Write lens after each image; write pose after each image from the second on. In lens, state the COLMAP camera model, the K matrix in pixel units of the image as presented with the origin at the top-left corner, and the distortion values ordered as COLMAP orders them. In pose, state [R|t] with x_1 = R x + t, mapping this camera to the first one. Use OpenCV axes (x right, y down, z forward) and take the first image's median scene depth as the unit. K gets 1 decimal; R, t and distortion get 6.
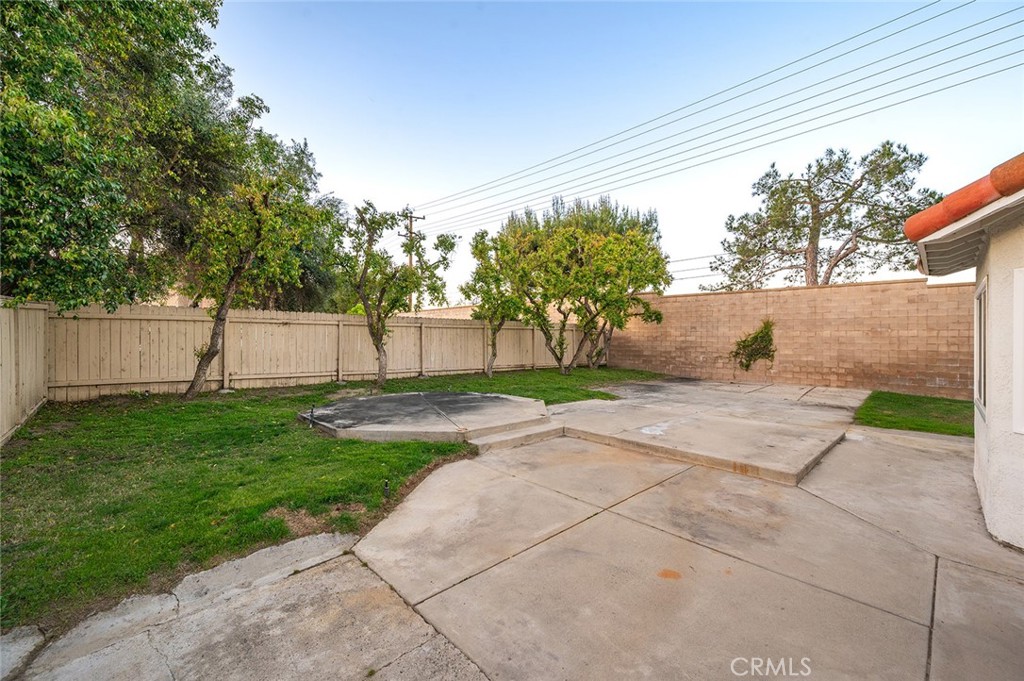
lens RADIAL K [[432.3, 0, 513.7], [0, 432.3, 339.4], [0, 0, 1]] dist [0.004942, 0.000284]
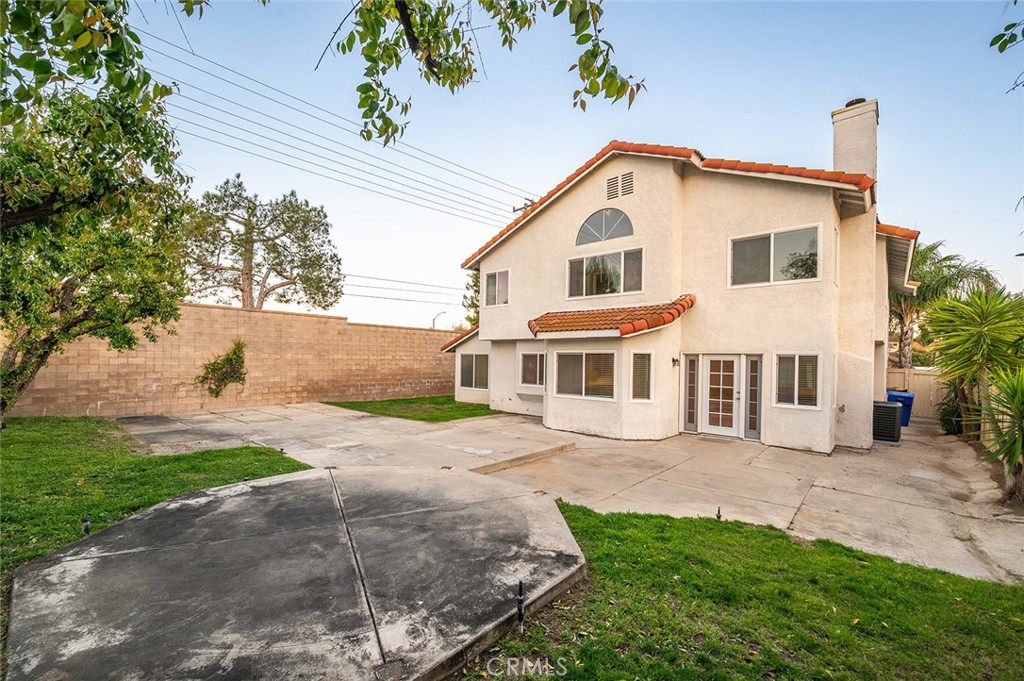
lens RADIAL K [[432.3, 0, 523.4], [0, 432.3, 358.7], [0, 0, 1]] dist [0.004942, 0.000284]
pose [[-0.131875, -0.012545, 0.991187, -0.462520], [-0.018752, 0.999773, 0.010159, -0.029904], [-0.991089, -0.017247, -0.132081, 0.559728]]
